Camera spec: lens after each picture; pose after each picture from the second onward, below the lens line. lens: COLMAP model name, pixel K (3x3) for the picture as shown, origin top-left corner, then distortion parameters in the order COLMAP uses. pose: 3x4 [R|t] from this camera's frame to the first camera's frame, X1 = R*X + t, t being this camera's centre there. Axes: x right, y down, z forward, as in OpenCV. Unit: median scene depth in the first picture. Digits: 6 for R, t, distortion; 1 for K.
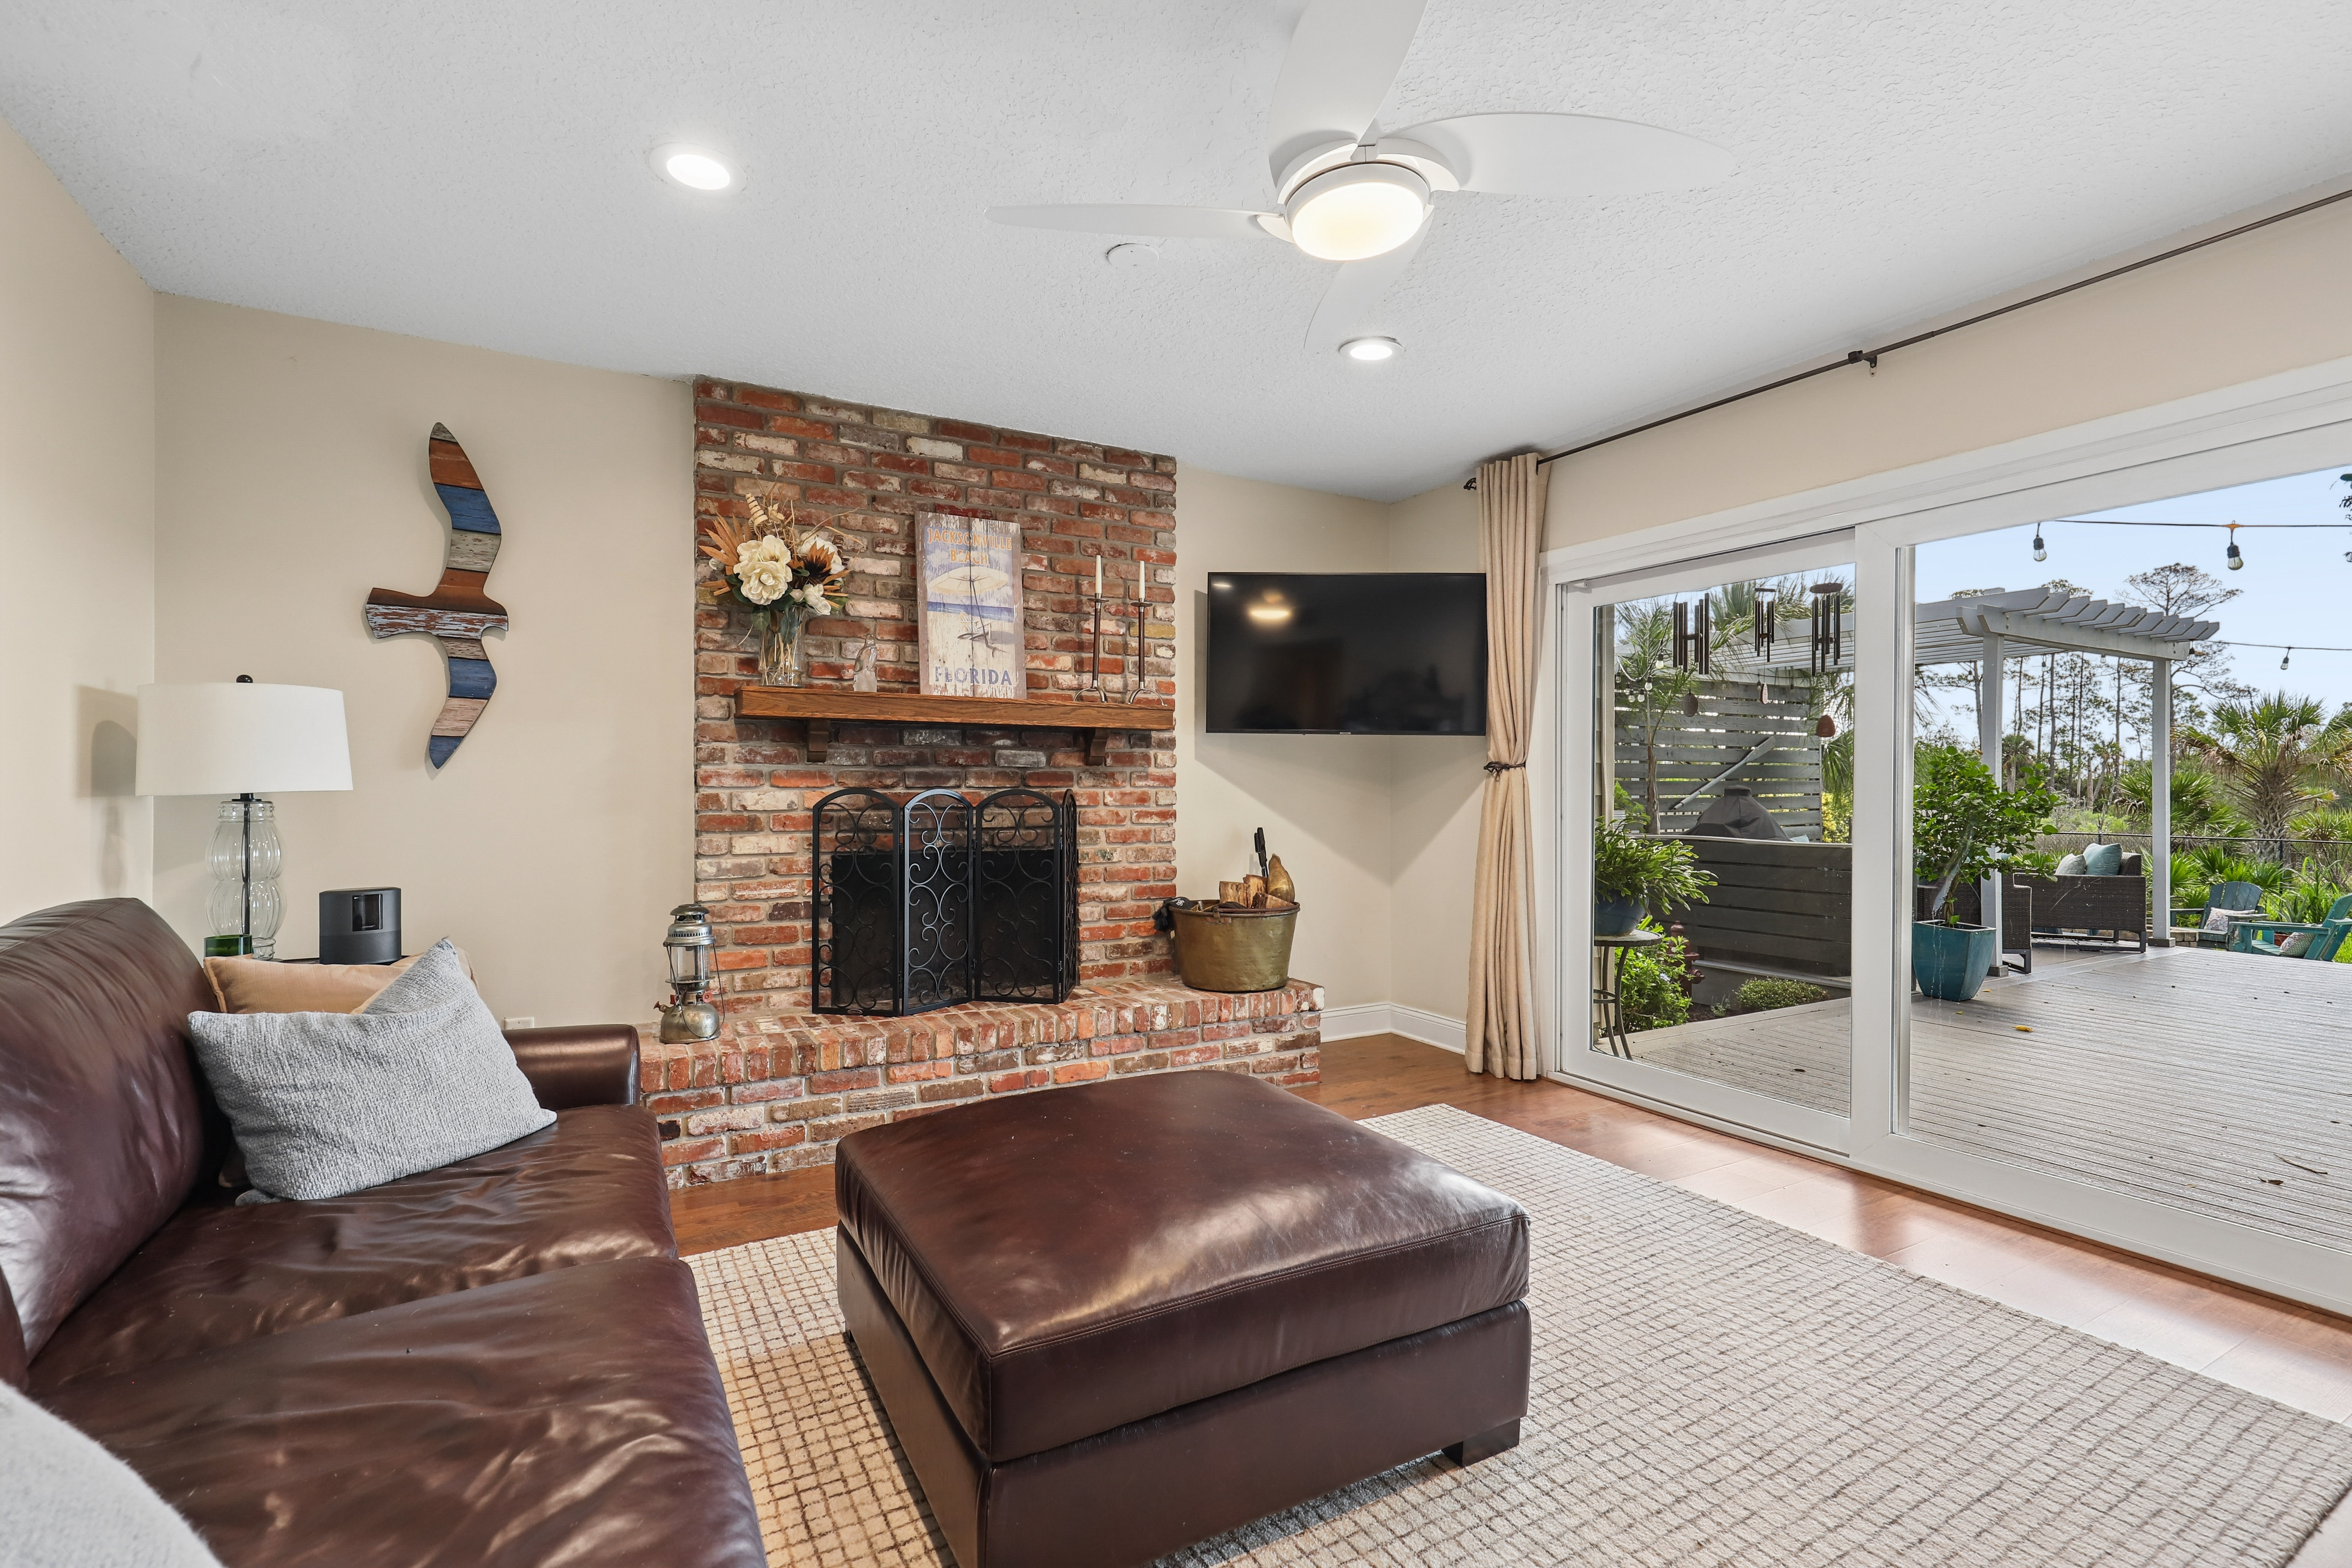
lens RADIAL K [[1067.4, 0, 1187.8], [0, 1067.4, 789.4], [0, 0, 1]] dist [0.002602, -0.000016]
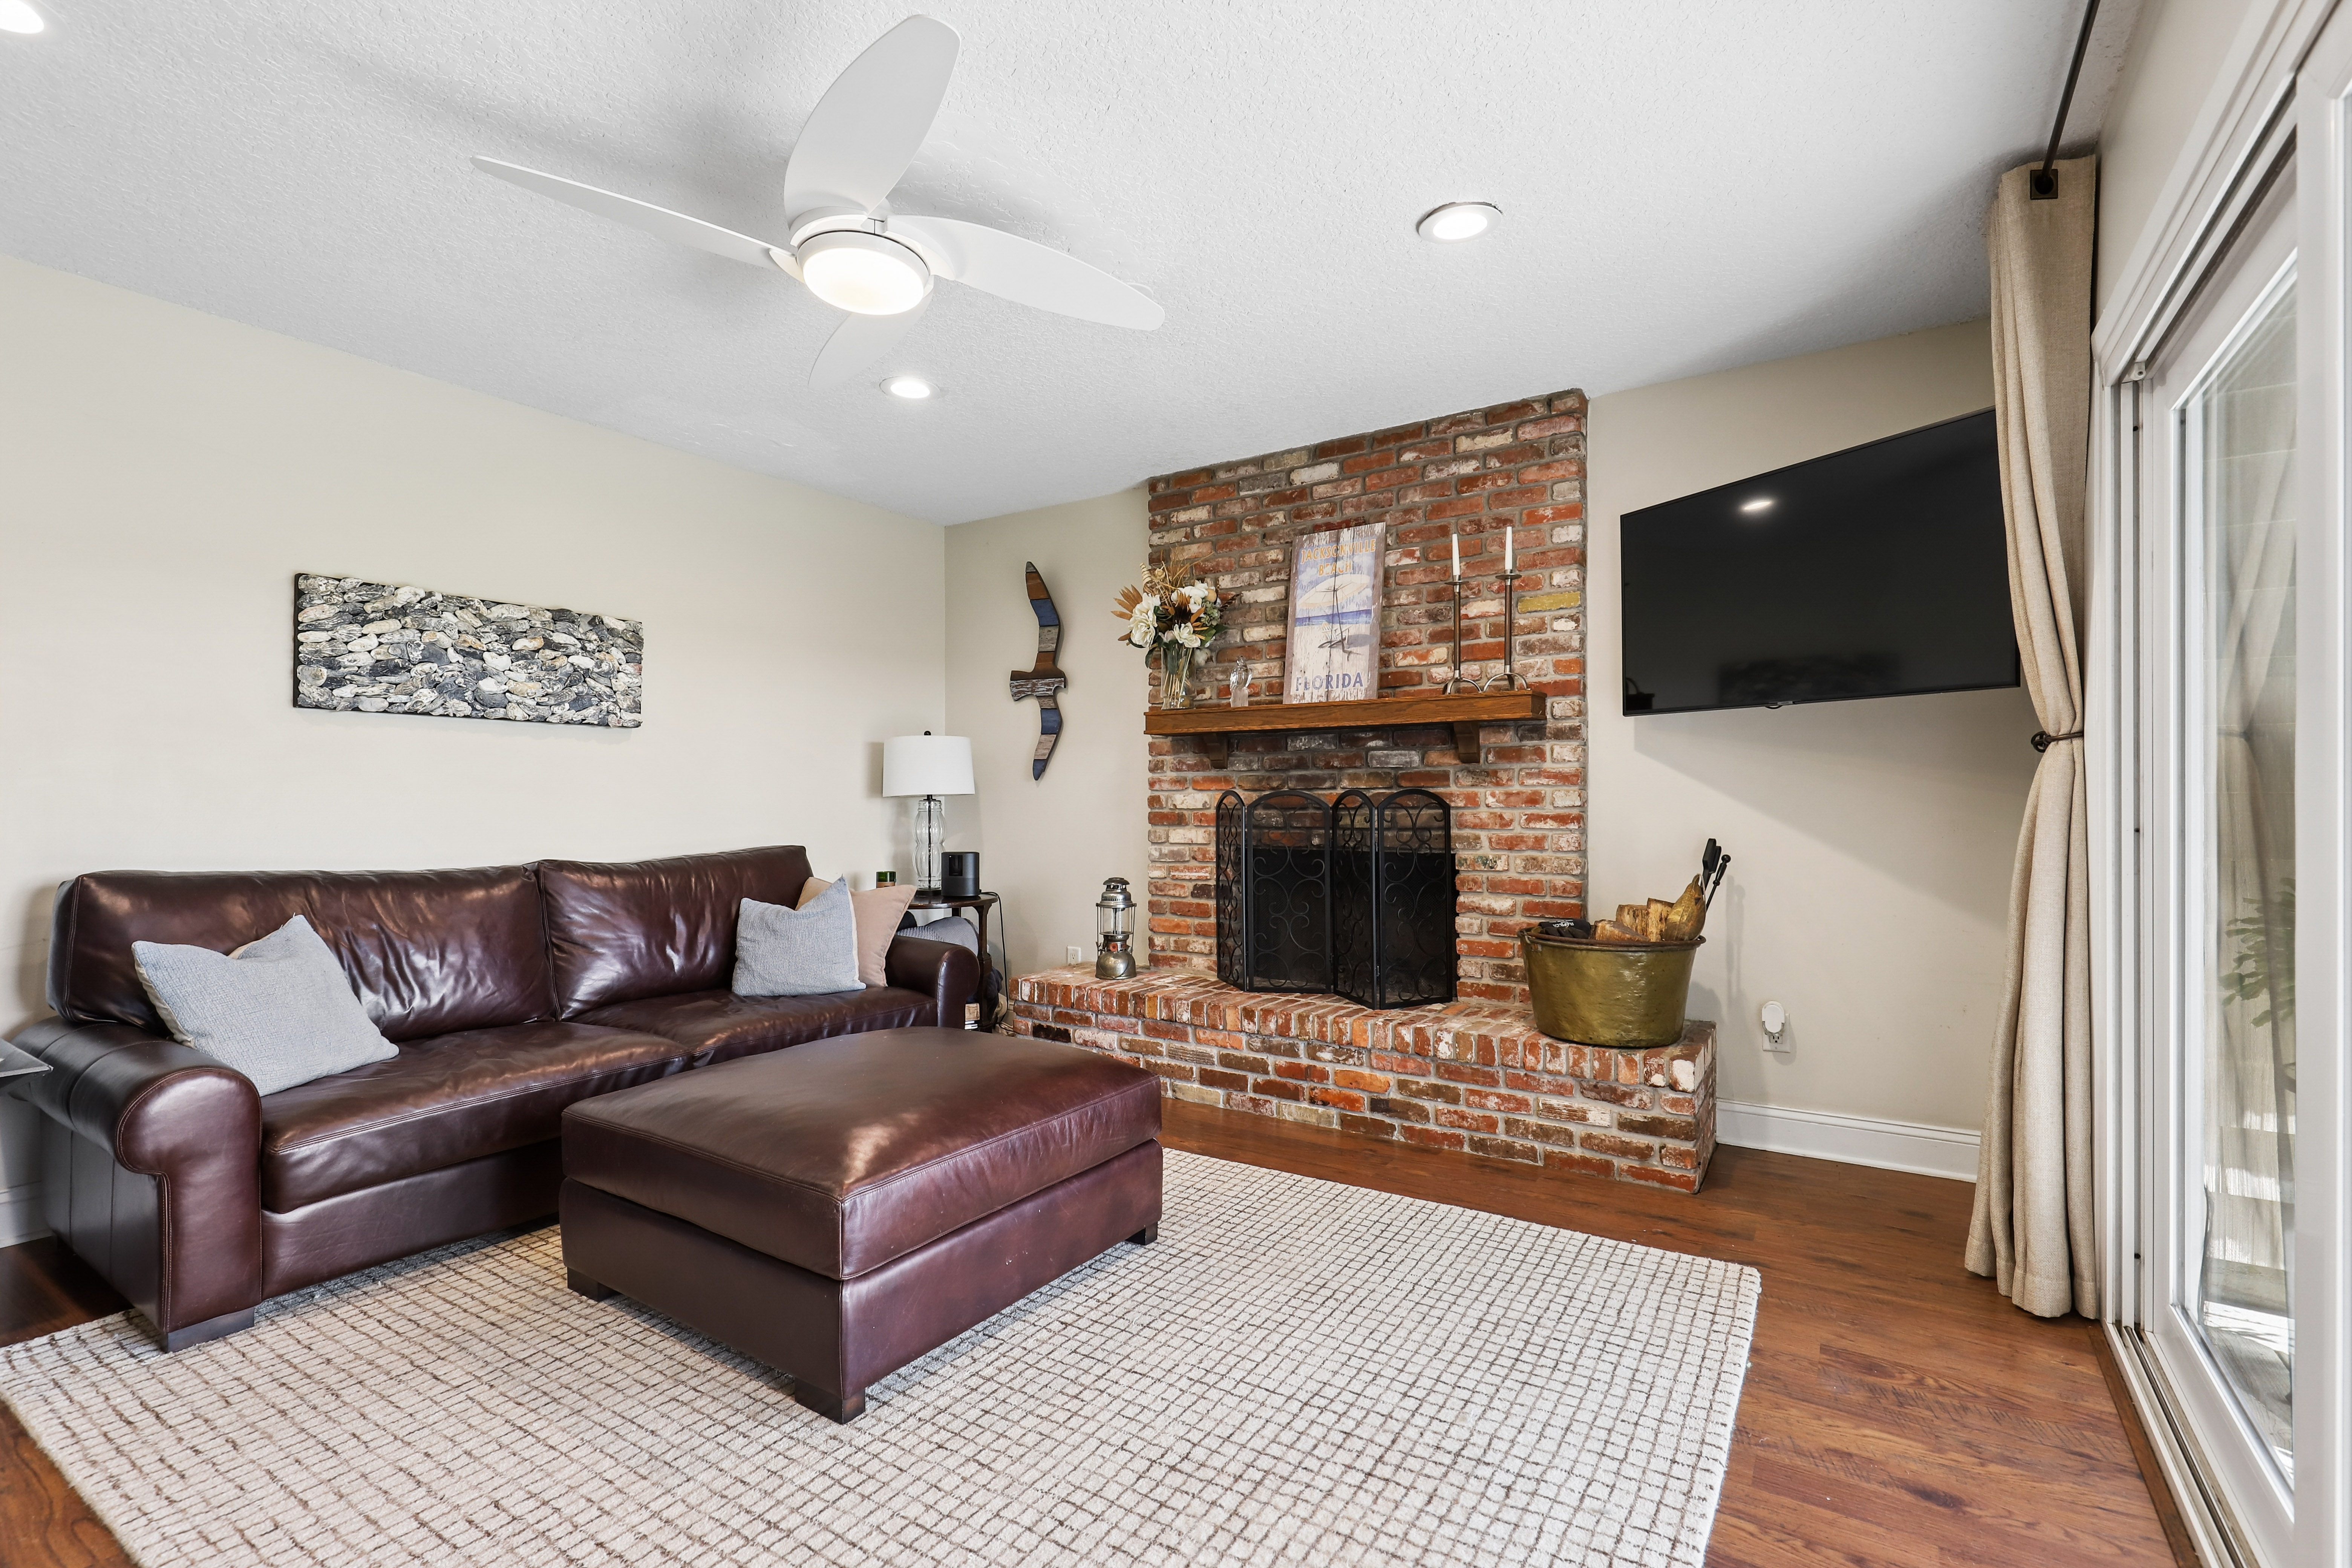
lens RADIAL K [[1067.4, 0, 1187.8], [0, 1067.4, 789.4], [0, 0, 1]] dist [0.002602, -0.000016]
pose [[0.456599, -0.010713, -0.889608, 0.667187], [0.004620, 0.999943, -0.009670, 0.008559], [0.889660, 0.000305, 0.456623, 0.401570]]
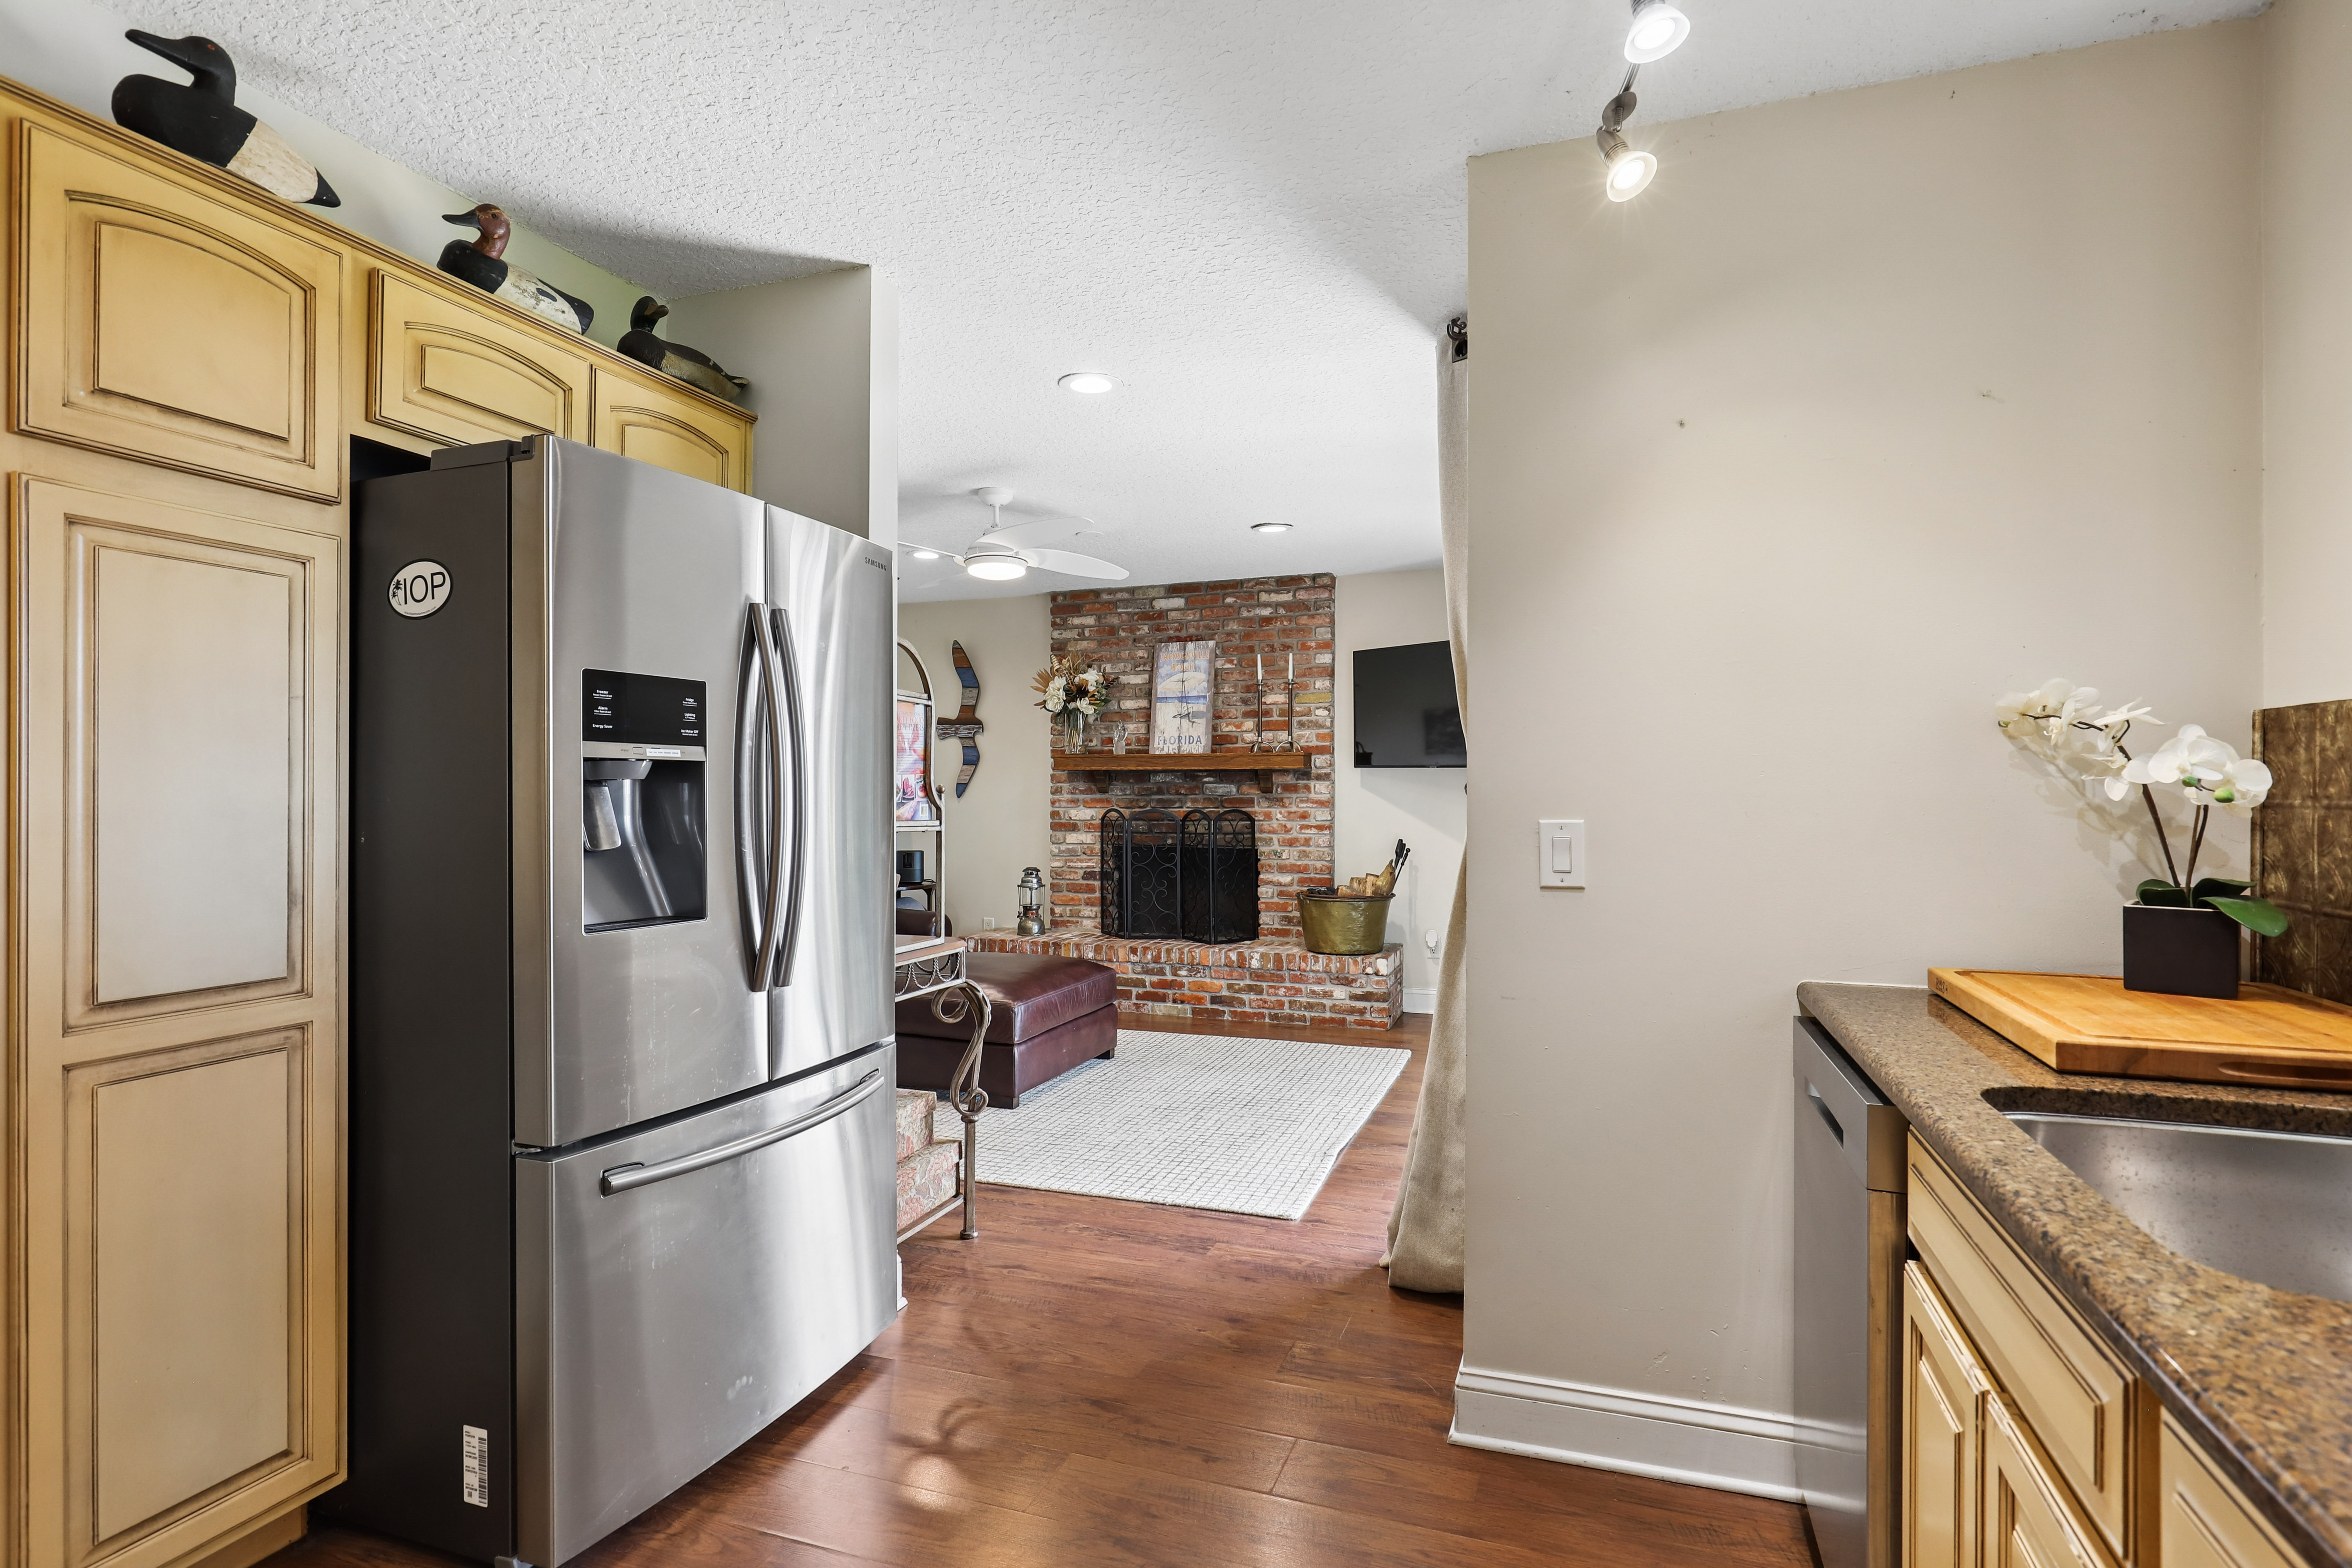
lens RADIAL K [[1177.6, 0, 1190.2], [0, 1177.6, 776.0], [0, 0, 1]] dist [0.001456, -0.000027]
pose [[0.646779, -0.008121, -0.762634, 1.194806], [0.003059, 0.999963, -0.008053, -0.036469], [0.762672, 0.002875, 0.646780, -0.159324]]
